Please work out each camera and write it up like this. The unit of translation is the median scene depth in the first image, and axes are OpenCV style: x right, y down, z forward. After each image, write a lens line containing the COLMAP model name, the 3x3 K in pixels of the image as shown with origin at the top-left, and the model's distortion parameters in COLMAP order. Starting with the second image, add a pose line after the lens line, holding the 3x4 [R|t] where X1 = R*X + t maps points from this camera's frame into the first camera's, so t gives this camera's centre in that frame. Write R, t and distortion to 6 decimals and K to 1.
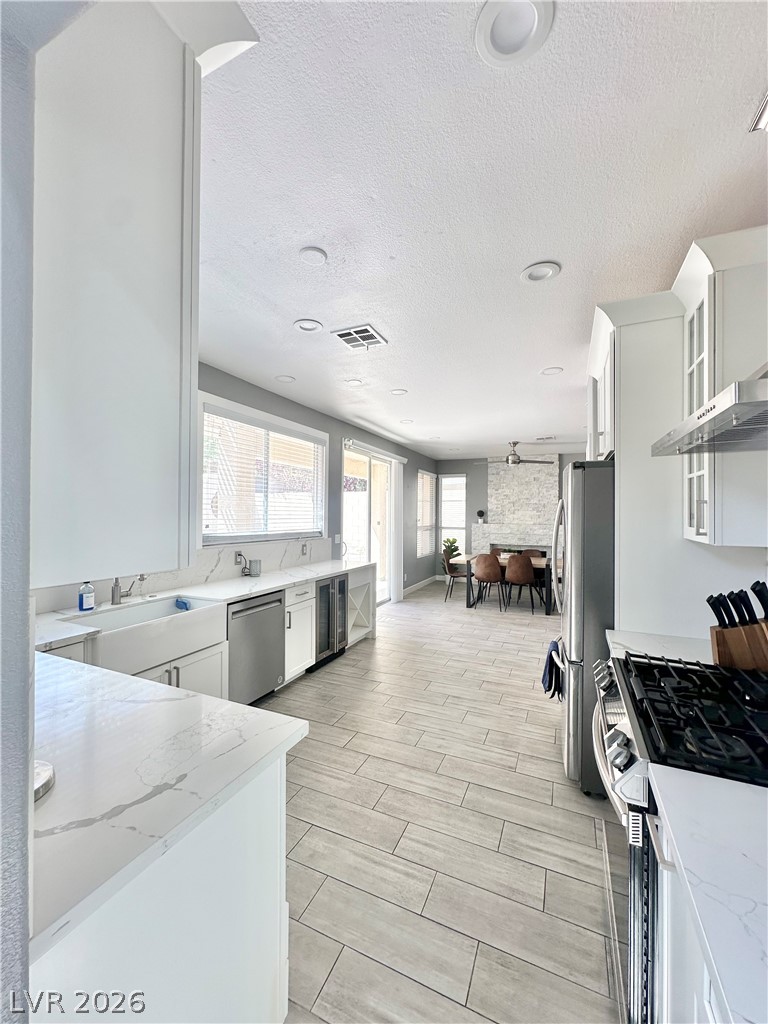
lens RADIAL K [[409.1, 0, 384.0], [0, 409.1, 512.0], [0, 0, 1]] dist [-0.002795, -0.000094]
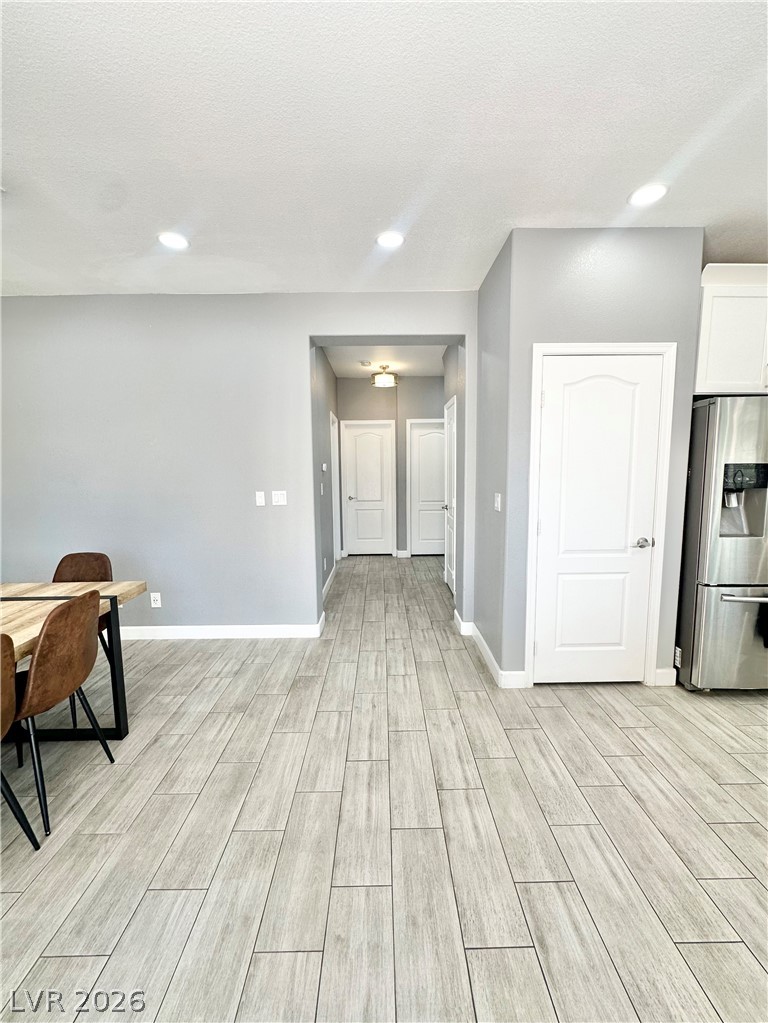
lens RADIAL K [[428.0, 0, 384.0], [0, 428.0, 511.5], [0, 0, 1]] dist [-0.000017, 0.000153]
pose [[-0.420314, -0.096469, 0.902236, -0.013308], [0.002207, 0.994221, 0.107332, 0.020571], [-0.907376, 0.047104, -0.417672, 1.073921]]
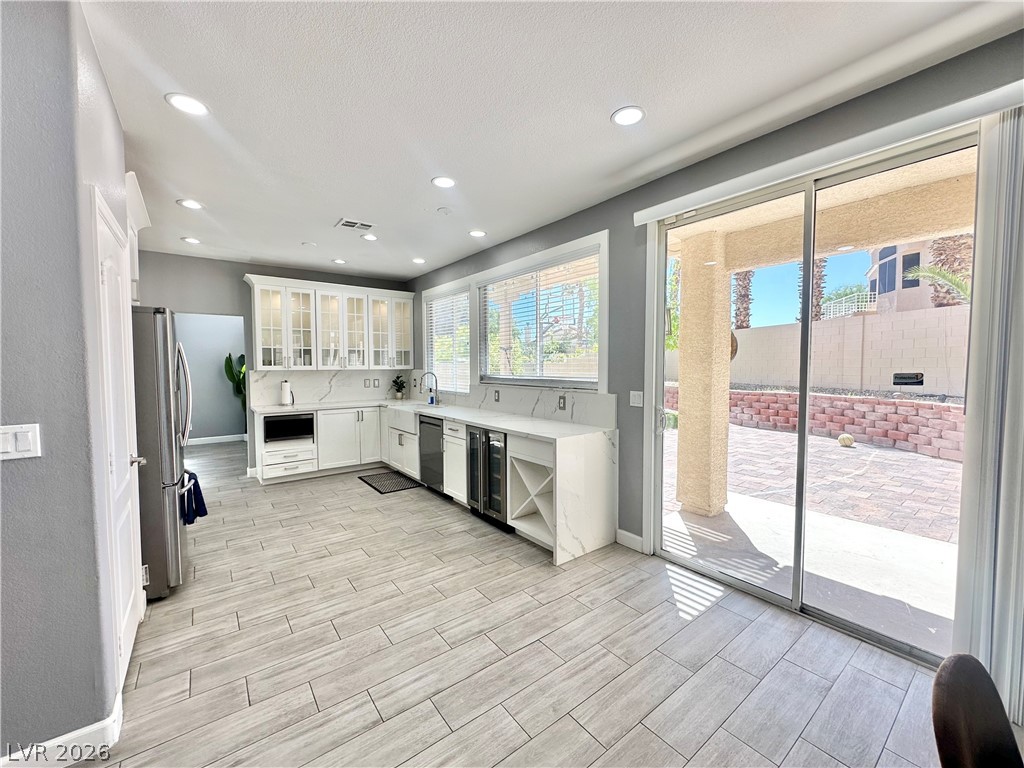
lens RADIAL K [[409.3, 0, 512.3], [0, 409.3, 384.8], [0, 0, 1]] dist [-0.001509, 0.000324]
pose [[-0.473154, 0.038930, -0.880119, 0.478696], [0.008508, 0.999178, 0.039623, 0.021611], [0.880939, 0.011260, -0.473097, 1.125679]]
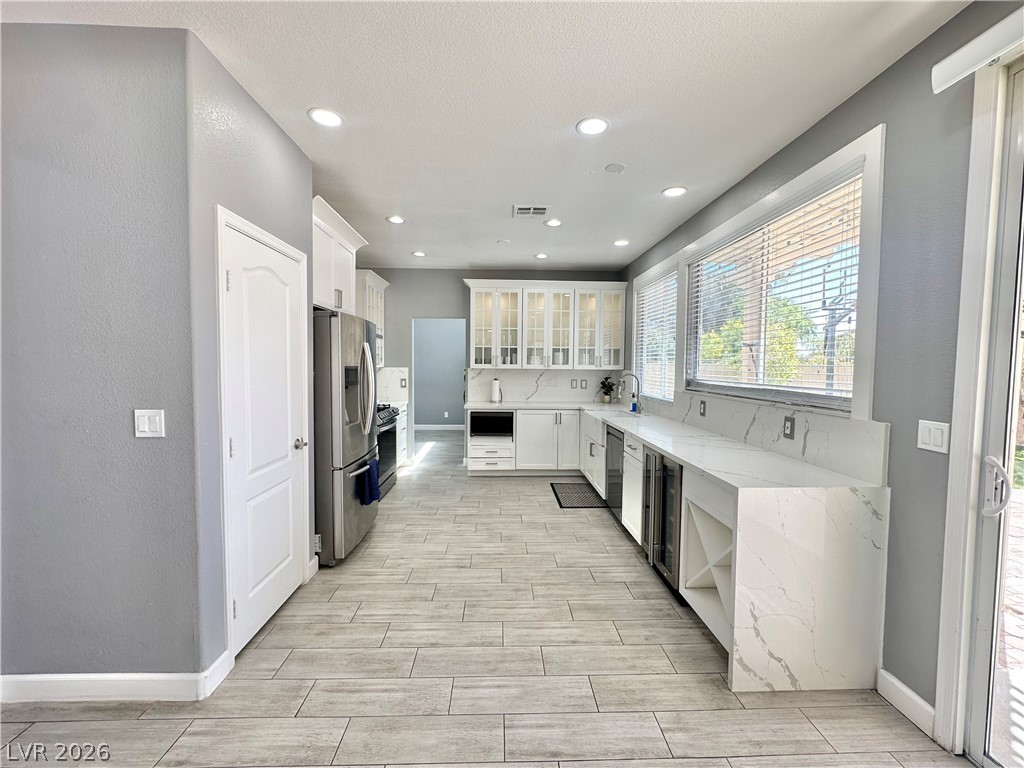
lens RADIAL K [[421.0, 0, 513.4], [0, 421.0, 384.5], [0, 0, 1]] dist [-0.002382, -0.000017]
pose [[-0.895396, 0.007830, -0.445201, 0.294709], [-0.010326, 0.999211, 0.038341, 0.019906], [0.445150, 0.038927, -0.894609, 1.142275]]
